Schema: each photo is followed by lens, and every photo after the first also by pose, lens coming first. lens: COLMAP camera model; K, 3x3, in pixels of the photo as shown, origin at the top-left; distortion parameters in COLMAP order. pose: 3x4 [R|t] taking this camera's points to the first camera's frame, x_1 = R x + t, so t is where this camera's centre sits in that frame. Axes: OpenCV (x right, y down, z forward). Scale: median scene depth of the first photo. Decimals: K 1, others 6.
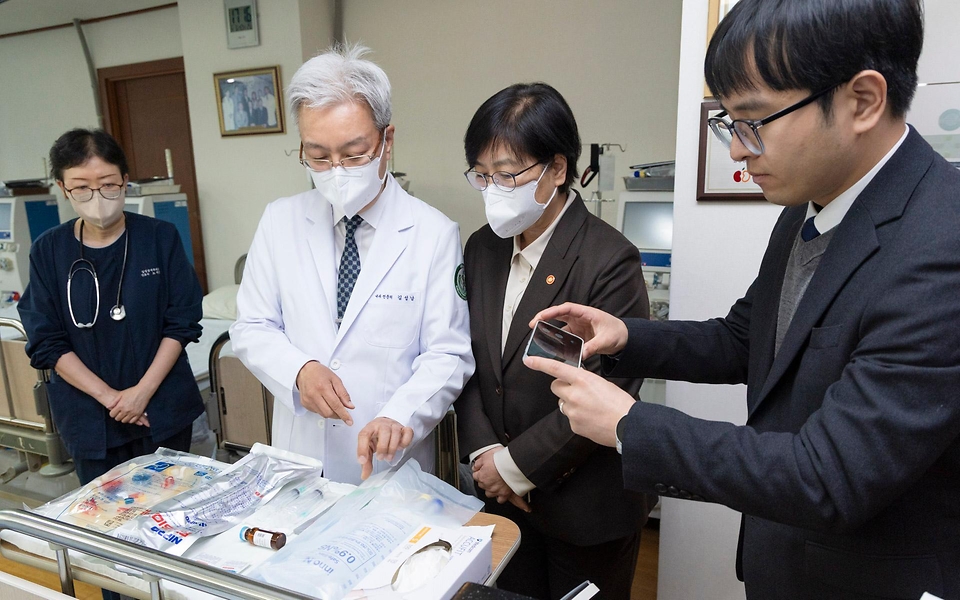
lens RADIAL K [[702.0, 0, 462.9], [0, 702.0, 331.6], [0, 0, 1]] dist [0.005697, -0.000865]
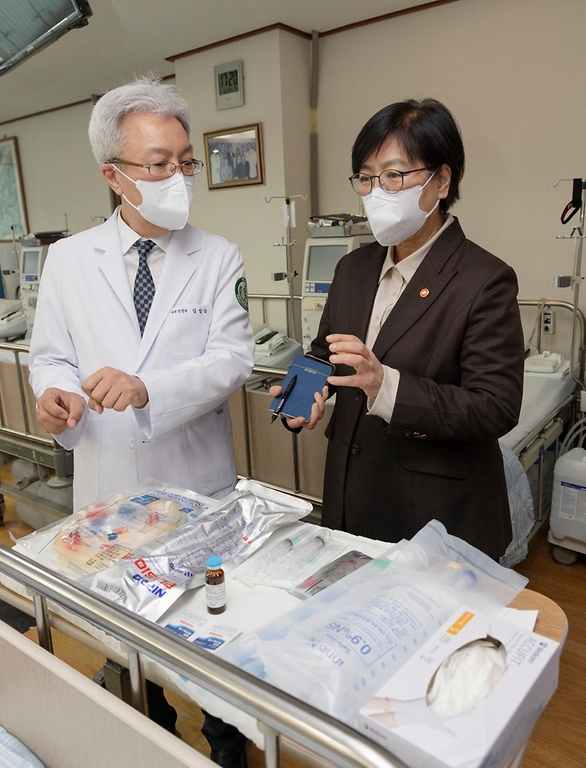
lens RADIAL K [[609.9, 0, 294.0], [0, 609.9, 374.3], [0, 0, 1]] dist [0.000159, 0.005380]
pose [[0.983165, 0.028856, -0.180425, -0.046265], [-0.027160, 0.999561, 0.011863, 0.004934], [0.180688, -0.006763, 0.983517, 0.115987]]
